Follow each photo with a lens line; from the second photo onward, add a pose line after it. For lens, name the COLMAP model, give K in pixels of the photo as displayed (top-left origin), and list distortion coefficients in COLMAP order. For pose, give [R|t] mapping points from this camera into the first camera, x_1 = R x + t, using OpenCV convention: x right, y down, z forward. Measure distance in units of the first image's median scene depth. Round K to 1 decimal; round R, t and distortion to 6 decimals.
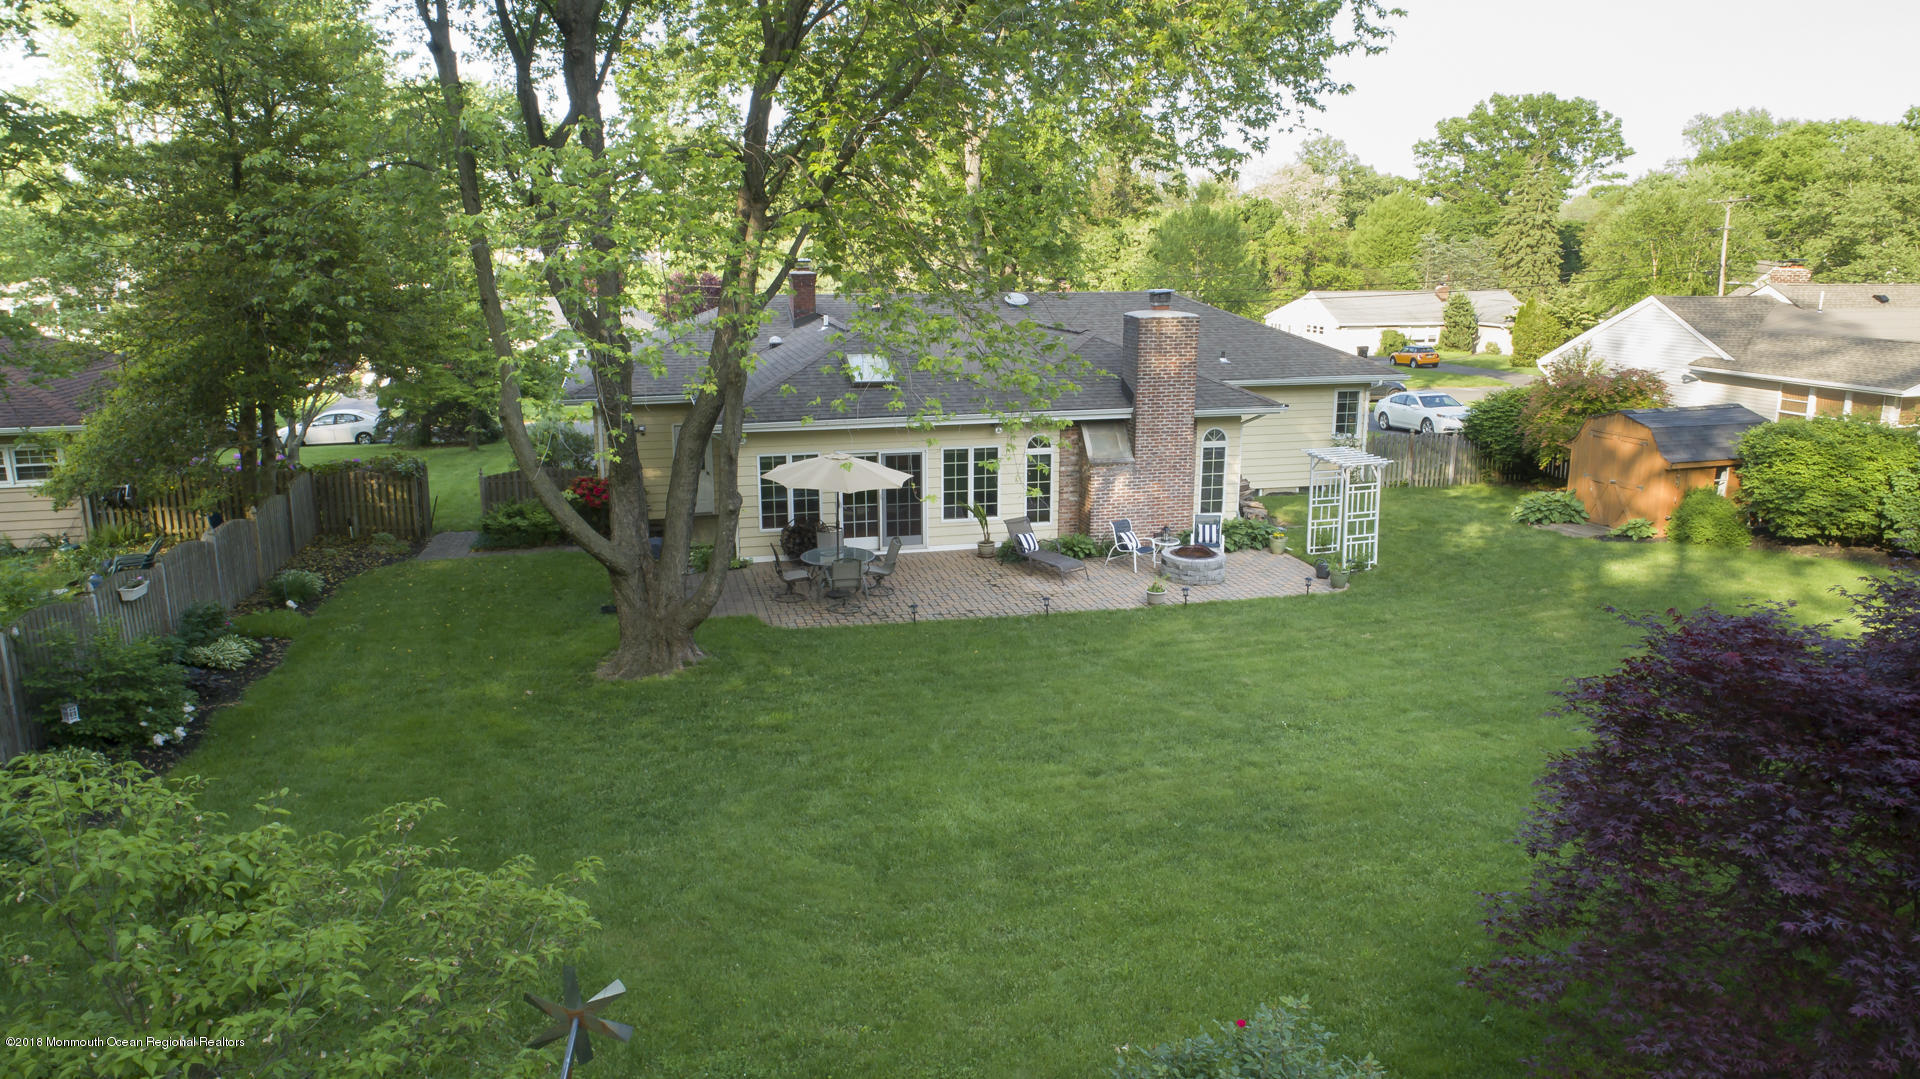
lens RADIAL K [[1293.3, 0, 960.0], [0, 1293.3, 539.5], [0, 0, 1]] dist [-0.017665, 0.010530]
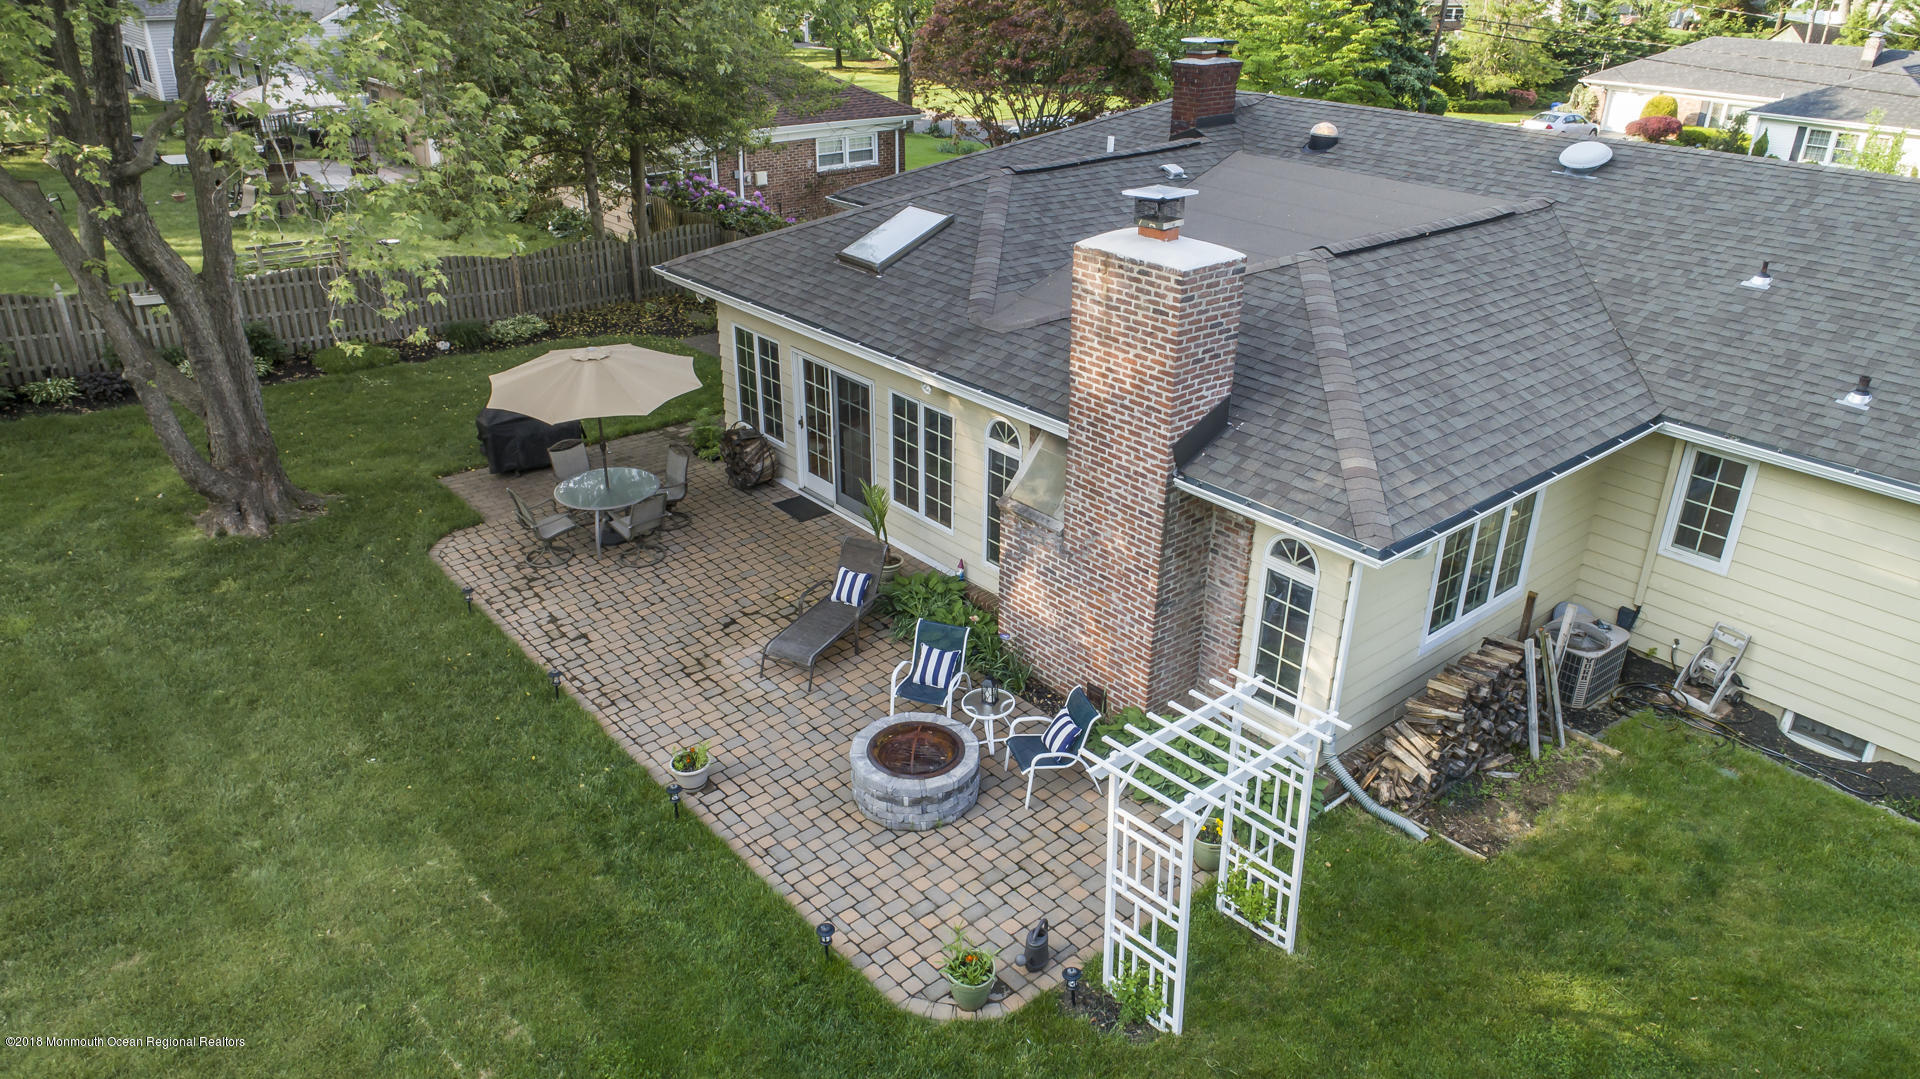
lens RADIAL K [[1293.3, 0, 960.0], [0, 1293.3, 539.5], [0, 0, 1]] dist [-0.017665, 0.010530]
pose [[0.442756, 0.392892, -0.805980, 0.510182], [-0.215515, 0.919166, 0.329677, -0.209567], [0.870357, 0.027734, 0.491640, 0.717411]]
